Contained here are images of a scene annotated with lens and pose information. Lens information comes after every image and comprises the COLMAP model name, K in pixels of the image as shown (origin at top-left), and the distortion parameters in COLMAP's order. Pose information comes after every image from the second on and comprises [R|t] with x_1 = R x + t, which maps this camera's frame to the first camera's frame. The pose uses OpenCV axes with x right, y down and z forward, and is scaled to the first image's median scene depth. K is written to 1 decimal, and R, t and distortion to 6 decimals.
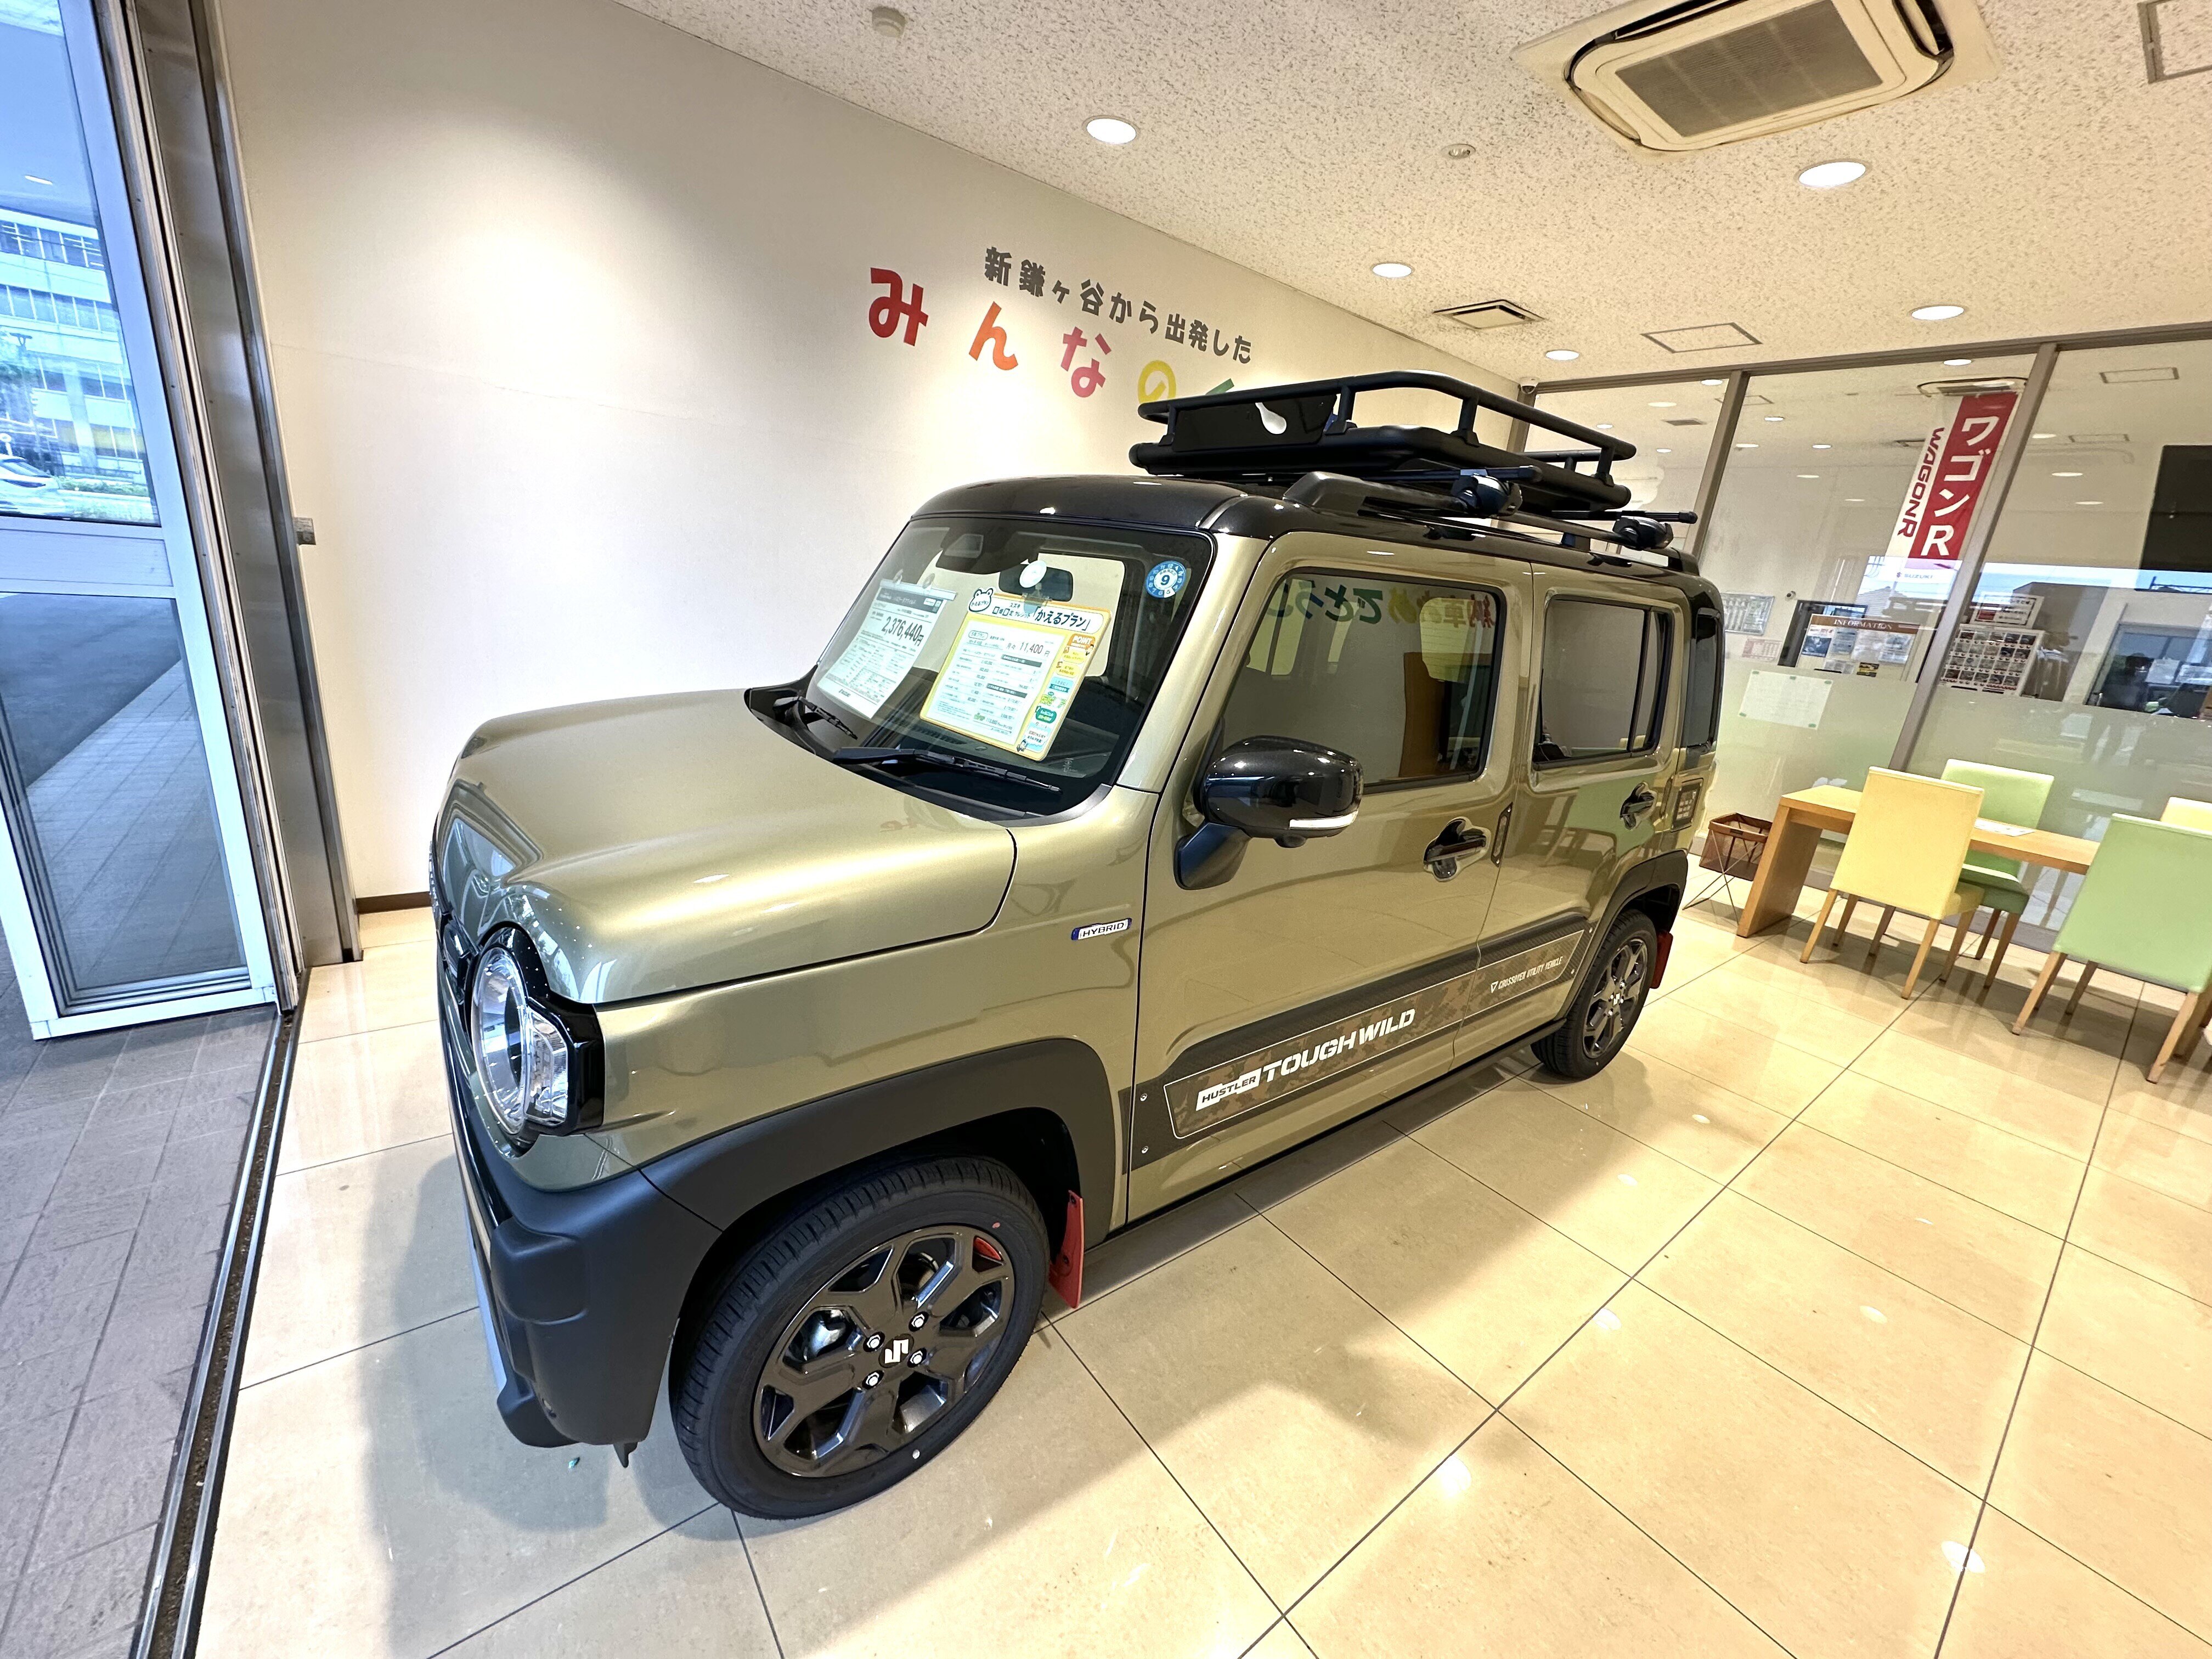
lens RADIAL K [[875.8, 0, 1106.0], [0, 875.8, 829.5], [0, 0, 1]] dist [-0.001191, 0.000577]
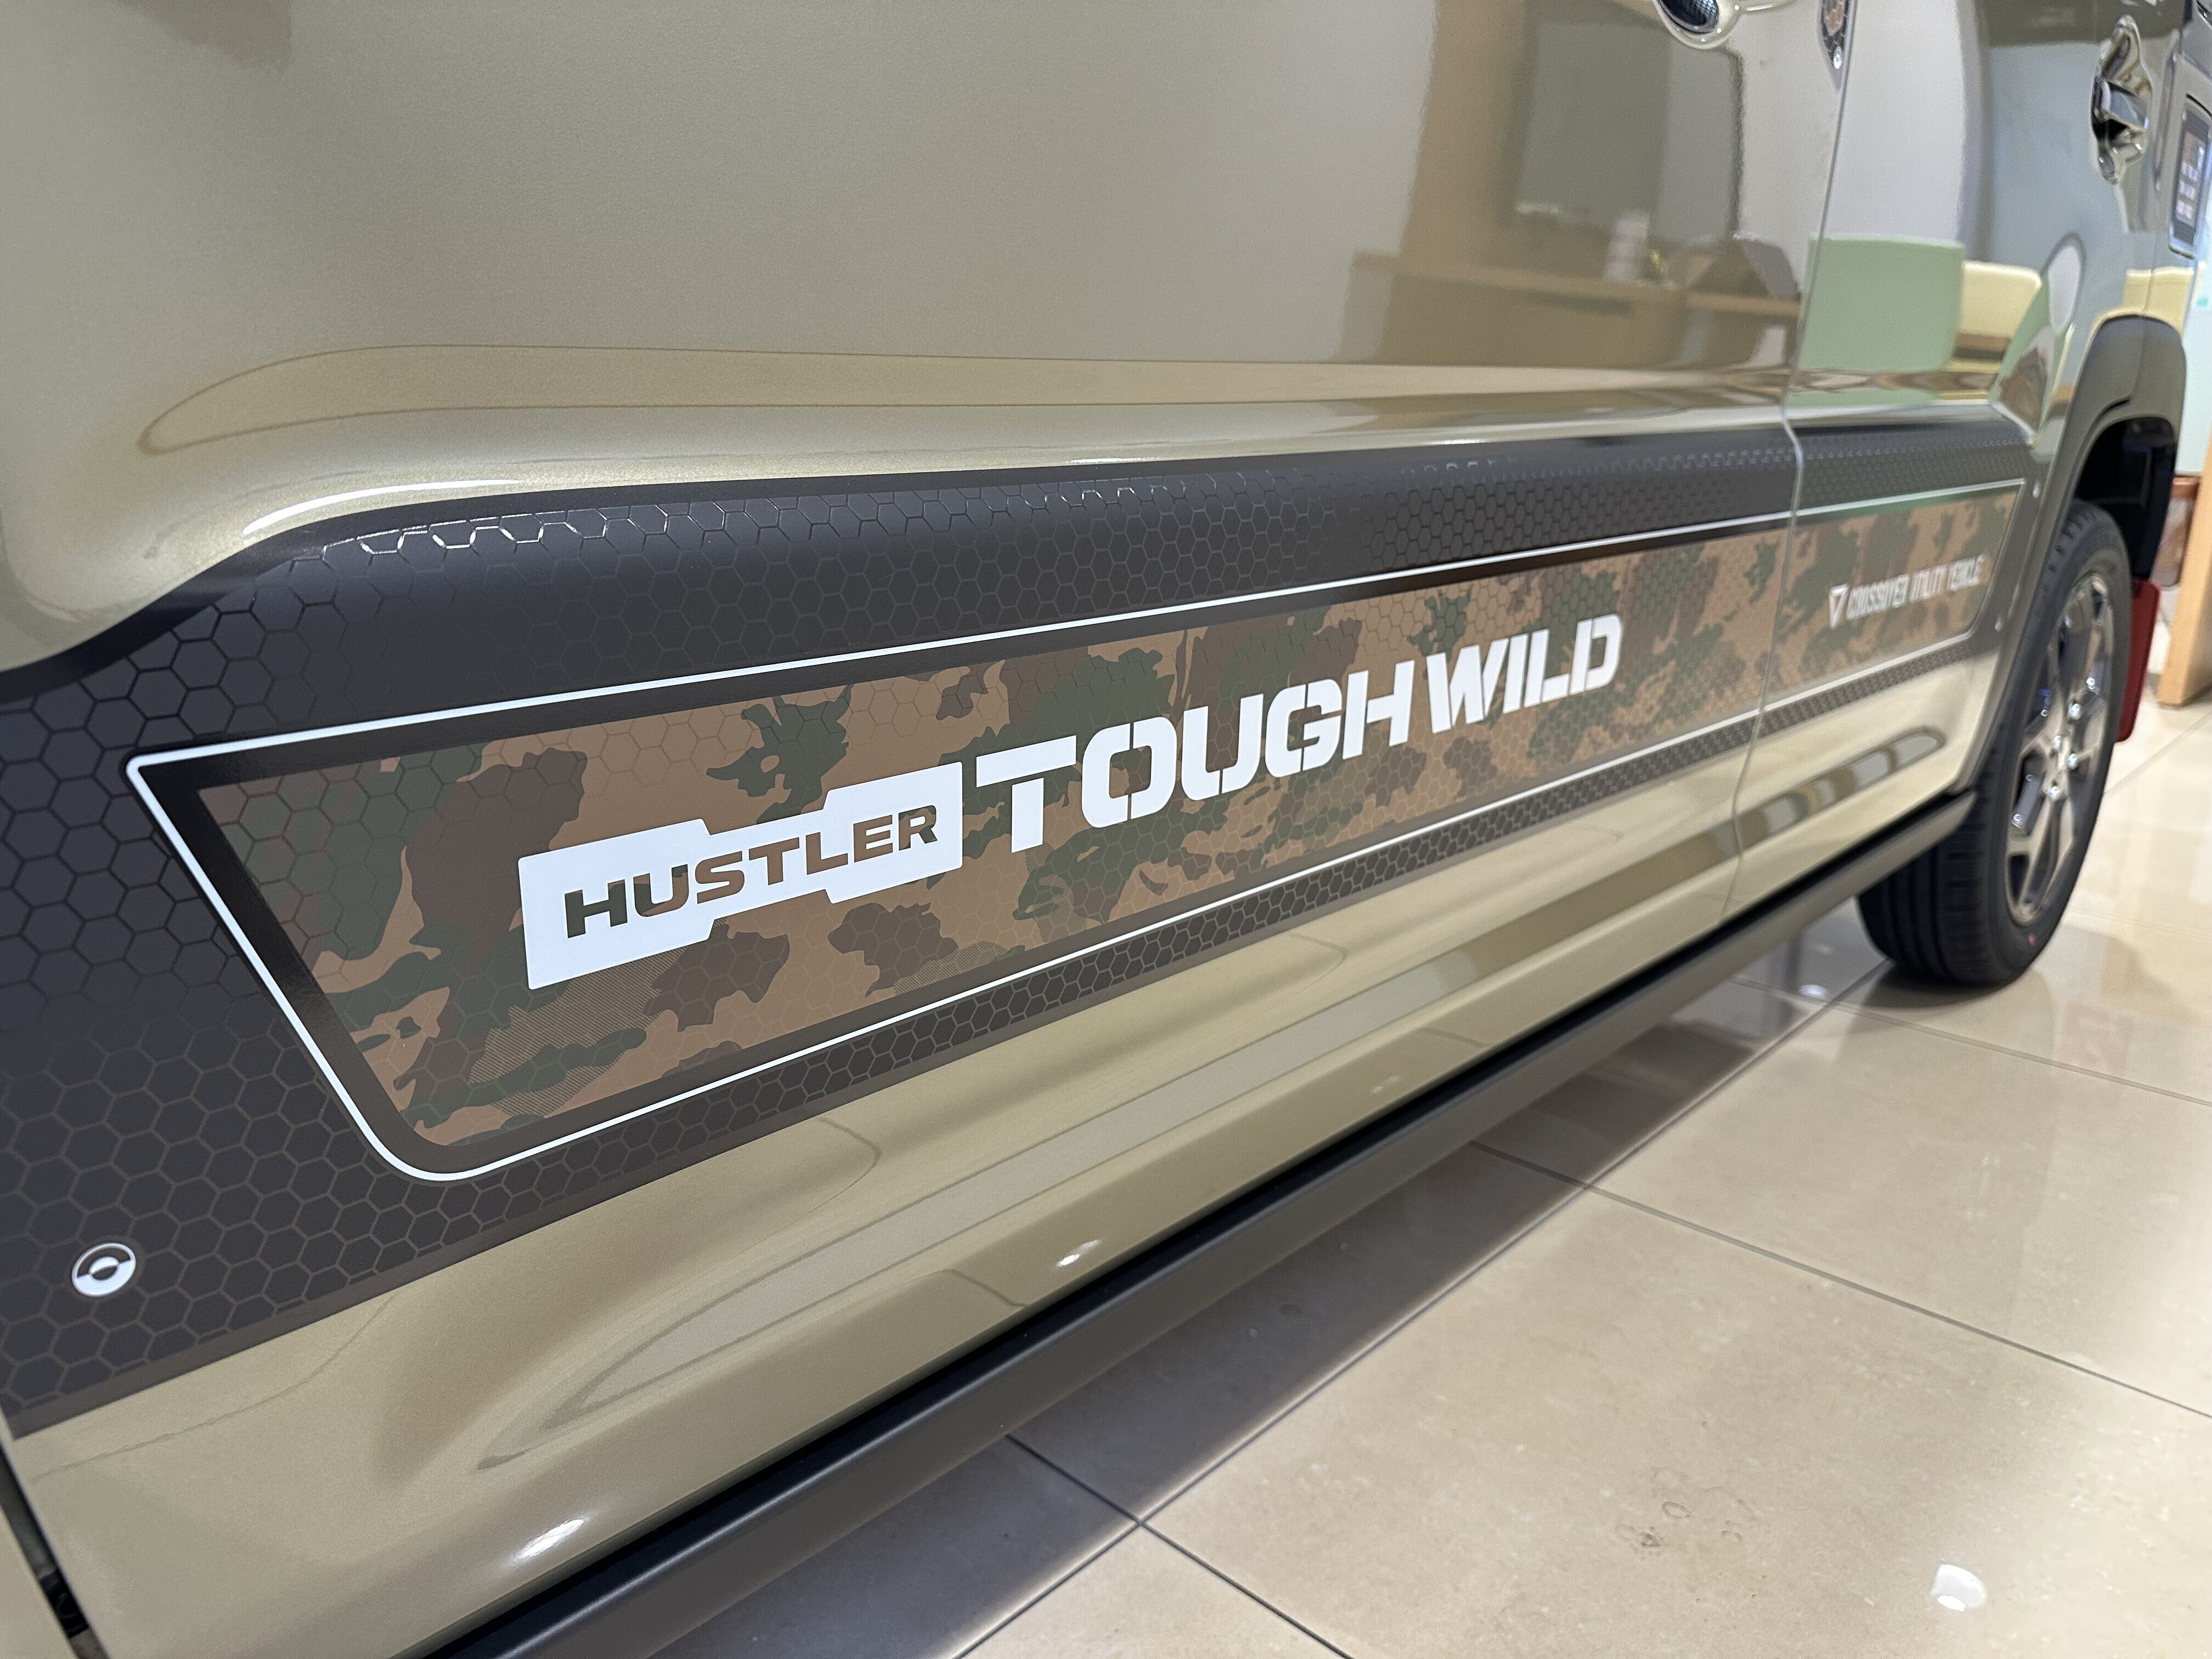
lens RADIAL K [[1574.2, 0, 1106.0], [0, 1574.2, 829.5], [0, 0, 1]] dist [0.024691, -0.006564]
pose [[0.982518, -0.126835, 0.136273, 0.100422], [0.127715, 0.991808, 0.002308, 0.181204], [-0.135450, 0.015137, 0.990669, 0.416996]]
